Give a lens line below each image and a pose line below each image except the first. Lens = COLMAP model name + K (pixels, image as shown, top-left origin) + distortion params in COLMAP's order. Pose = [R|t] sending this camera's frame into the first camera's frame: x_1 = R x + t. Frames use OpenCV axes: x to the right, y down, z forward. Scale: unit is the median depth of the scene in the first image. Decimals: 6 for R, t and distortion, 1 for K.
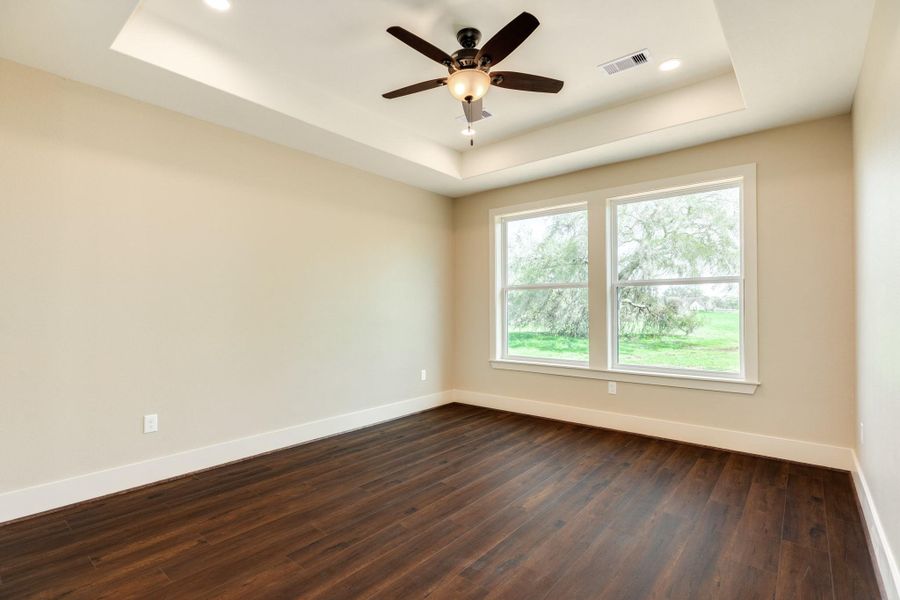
lens RADIAL K [[422.7, 0, 450.1], [0, 422.7, 304.8], [0, 0, 1]] dist [-0.000228, -0.000029]
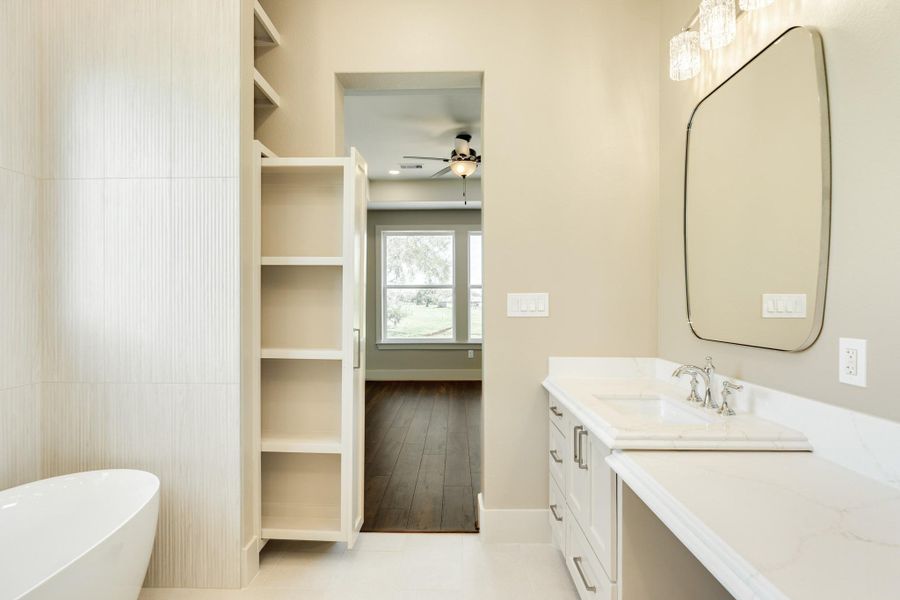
lens RADIAL K [[429.8, 0, 437.2], [0, 429.8, 302.7], [0, 0, 1]] dist [0.000071, -0.000017]
pose [[0.795758, -0.002483, 0.605609, -0.549336], [-0.002732, 0.999967, 0.007690, -0.001861], [-0.605608, -0.007774, 0.795725, -0.143687]]
